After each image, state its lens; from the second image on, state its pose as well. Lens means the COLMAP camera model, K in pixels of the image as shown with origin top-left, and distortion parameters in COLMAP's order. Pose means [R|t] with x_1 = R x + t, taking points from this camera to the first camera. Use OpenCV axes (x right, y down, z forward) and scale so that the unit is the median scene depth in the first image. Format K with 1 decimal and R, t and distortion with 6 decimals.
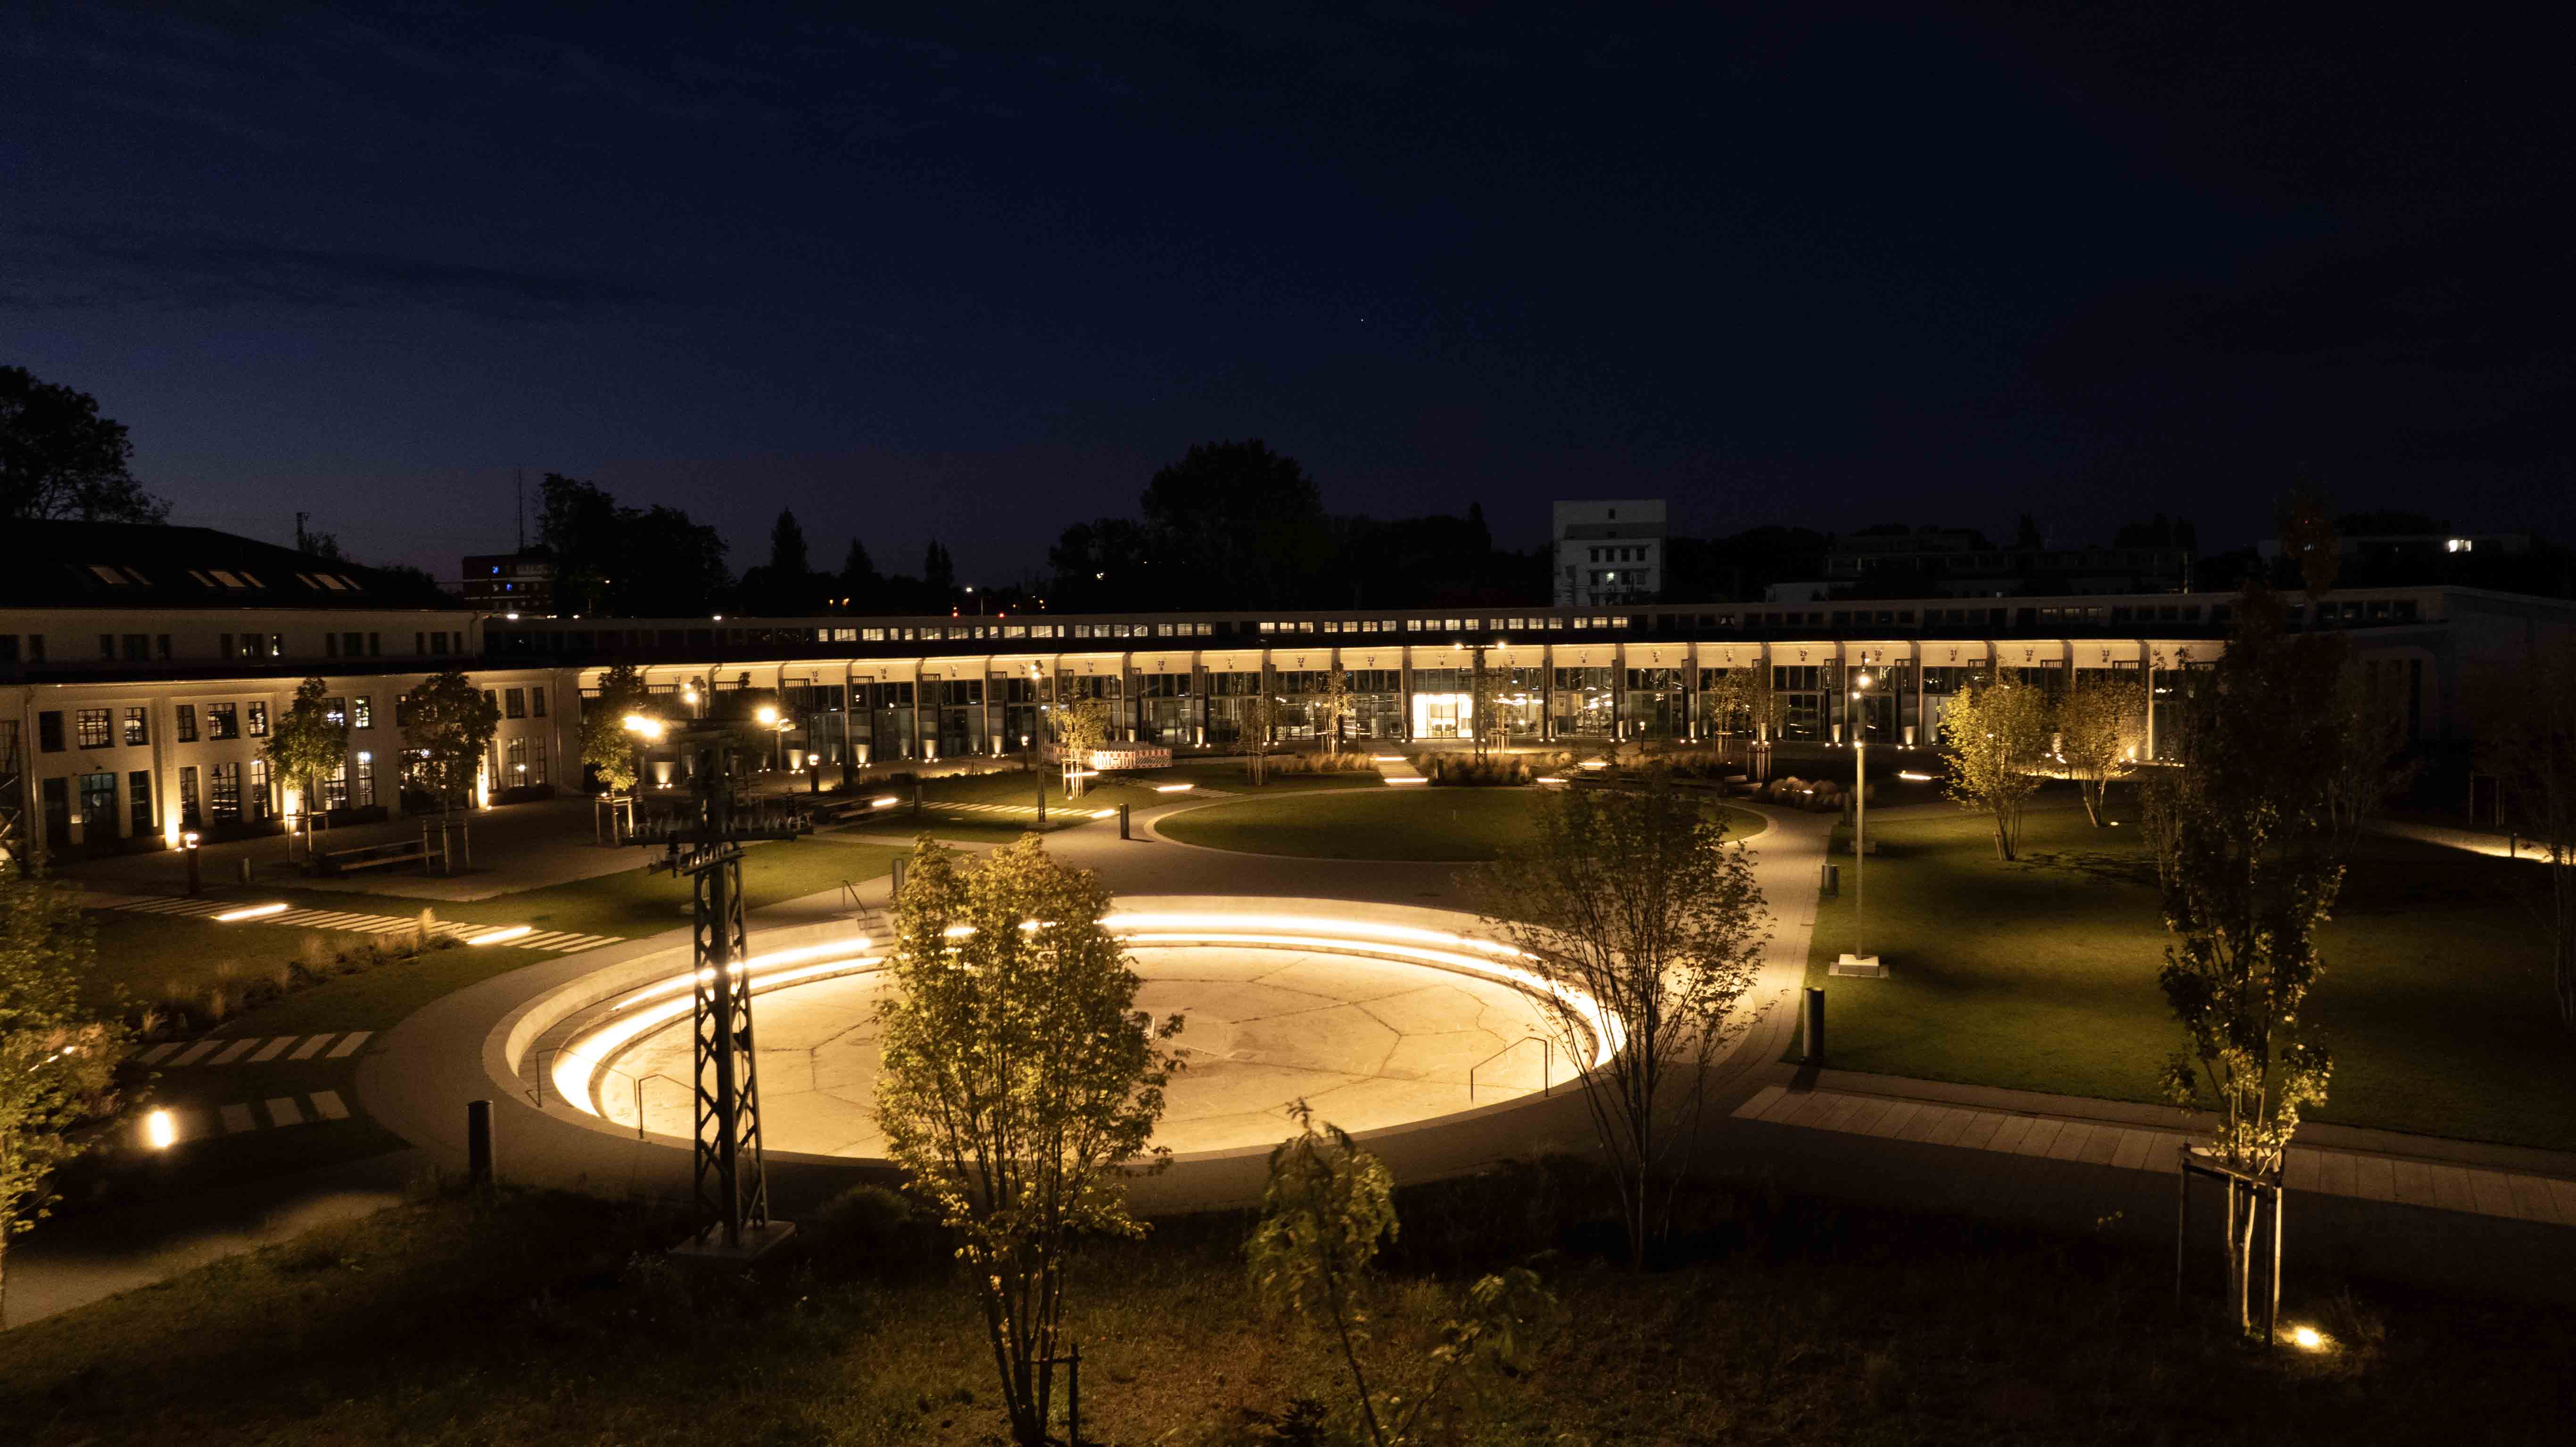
lens RADIAL K [[1652.6, 0, 1292.4], [0, 1652.6, 720.8], [0, 0, 1]] dist [-0.032808, 0.006289]
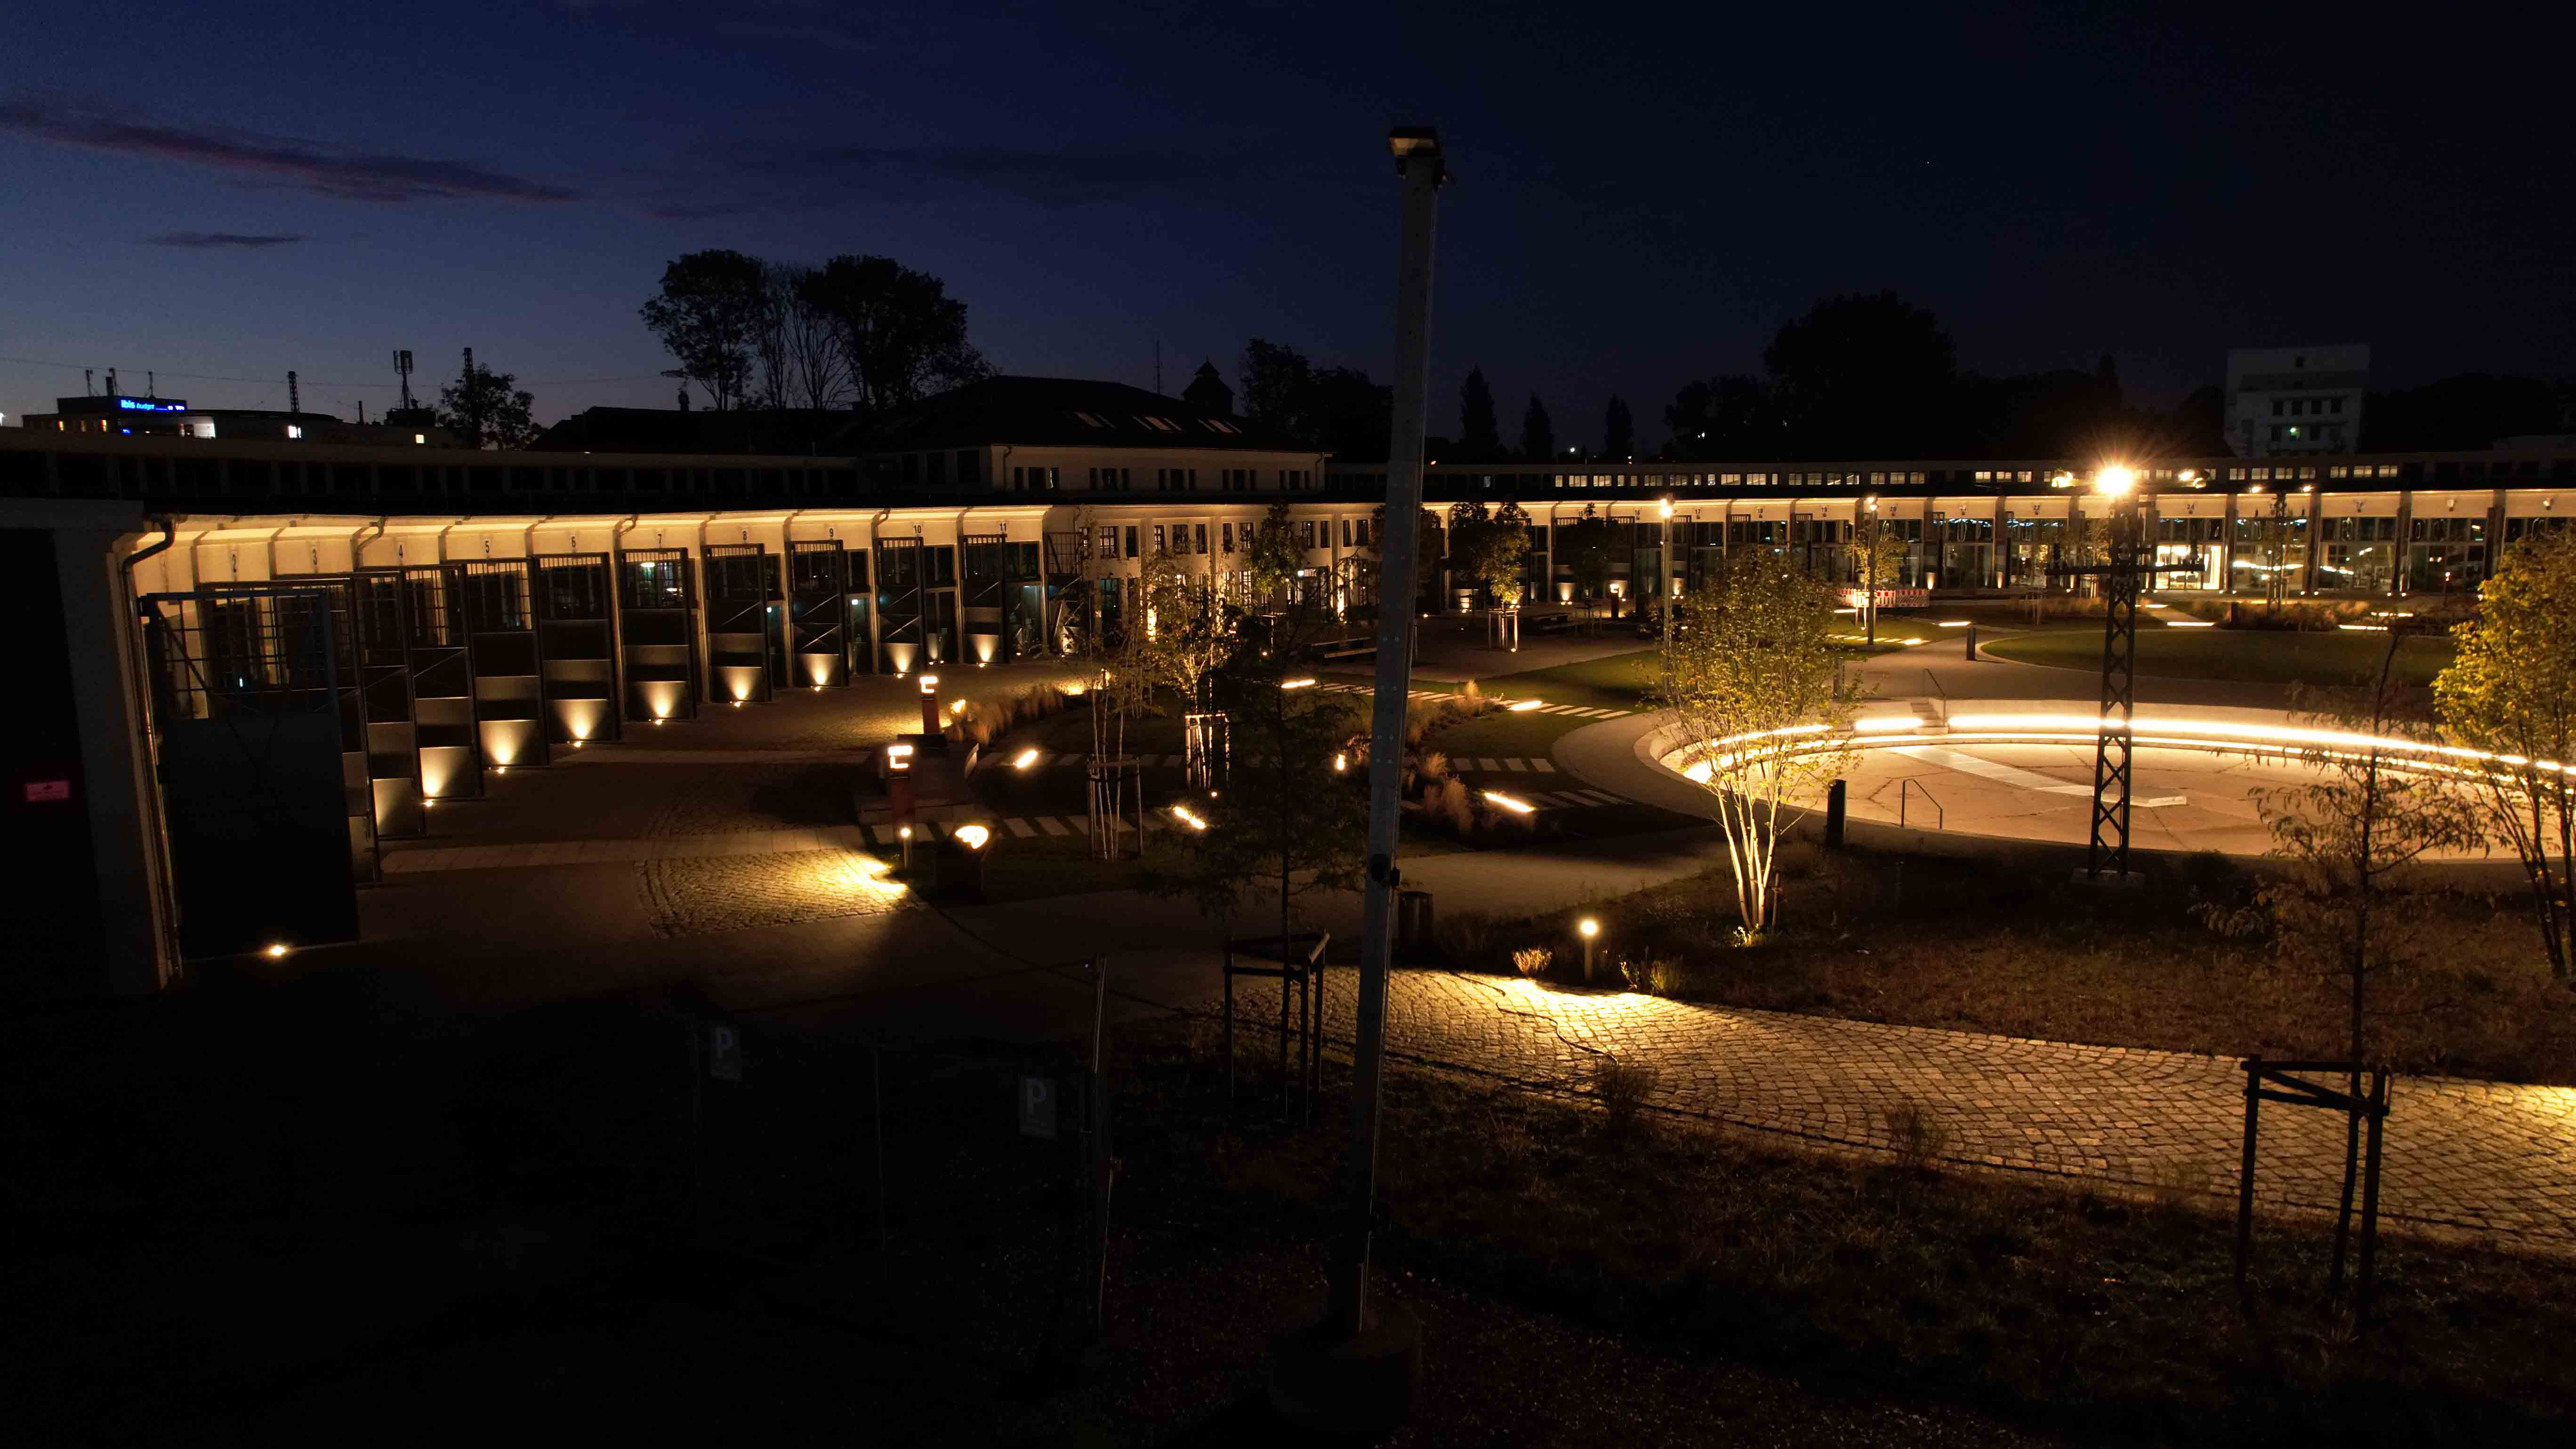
lens RADIAL K [[1652.8, 0, 1286.1], [0, 1652.8, 720.8], [0, 0, 1]] dist [-0.032808, 0.006289]
pose [[0.951005, 0.043722, -0.306068, -0.109709], [-0.019304, 0.996416, 0.082356, 0.017731], [0.308571, -0.072413, 0.948441, -0.086361]]
